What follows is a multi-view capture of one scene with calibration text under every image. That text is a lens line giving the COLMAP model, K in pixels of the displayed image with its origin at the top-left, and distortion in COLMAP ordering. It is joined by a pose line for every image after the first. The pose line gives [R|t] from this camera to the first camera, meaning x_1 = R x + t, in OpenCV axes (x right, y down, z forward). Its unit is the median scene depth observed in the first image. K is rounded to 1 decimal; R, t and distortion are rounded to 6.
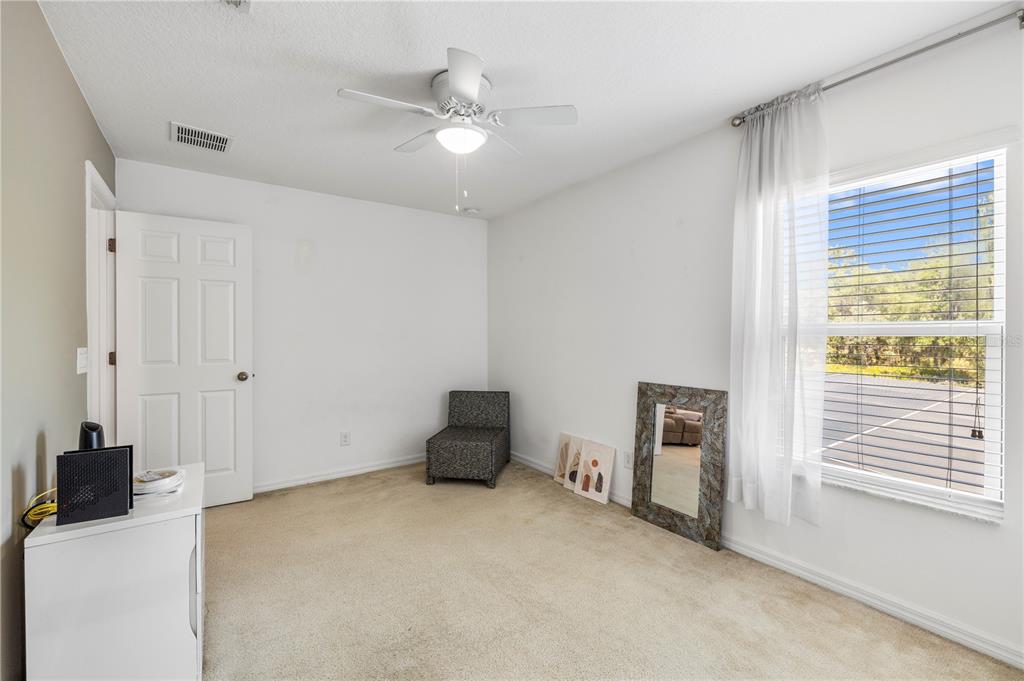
lens RADIAL K [[448.1, 0, 512.0], [0, 448.1, 340.5], [0, 0, 1]] dist [0.000697, 0.000099]
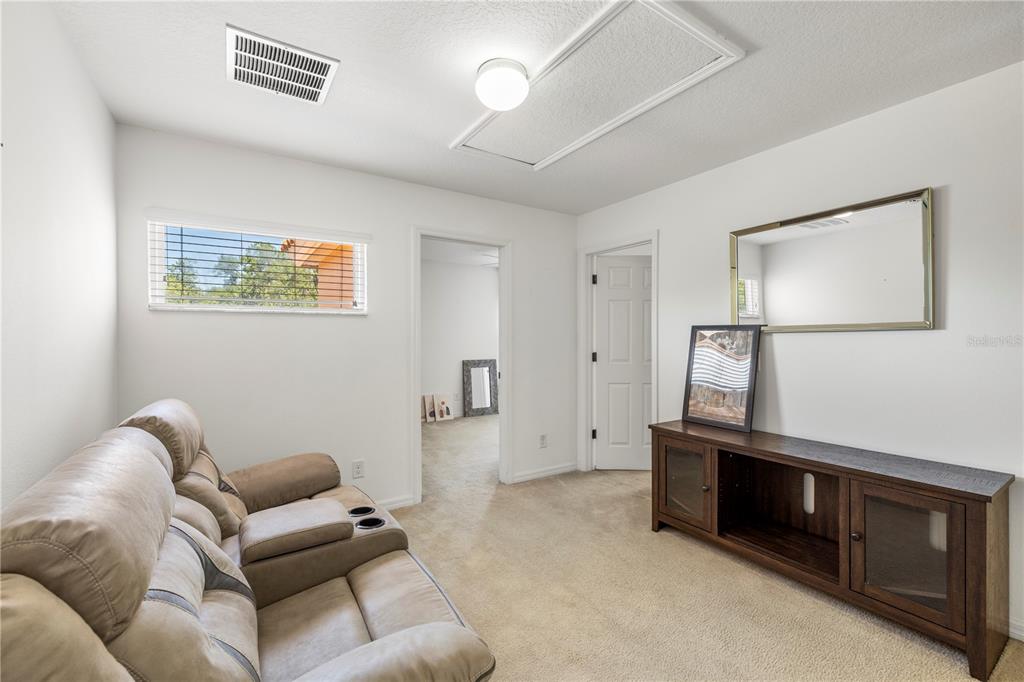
lens RADIAL K [[448.1, 0, 512.0], [0, 448.1, 341.0], [0, 0, 1]] dist [0.000697, 0.000099]
pose [[-0.016348, -0.004113, 0.999858, -2.145594], [0.013693, 0.999897, 0.004338, -0.016465], [-0.999773, 0.013762, -0.016290, 0.824092]]
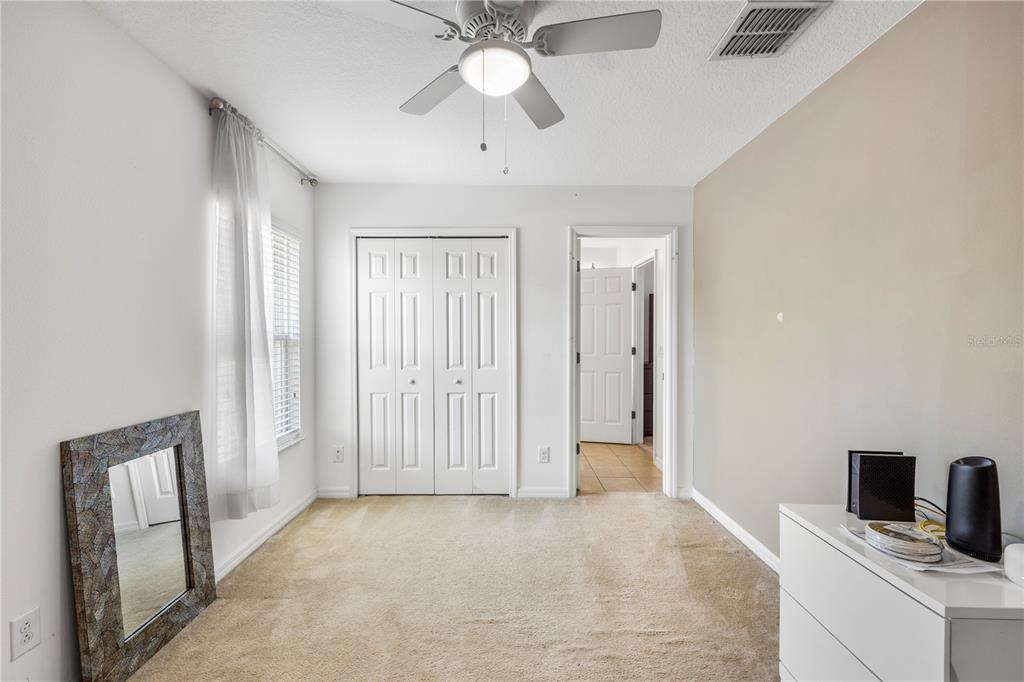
lens RADIAL K [[448.1, 0, 512.0], [0, 448.1, 341.0], [0, 0, 1]] dist [0.000697, 0.000099]
pose [[-0.830660, -0.010043, 0.556689, -0.406832], [0.003258, 0.999733, 0.022897, -0.027850], [-0.556770, 0.020834, -0.830406, 1.190638]]
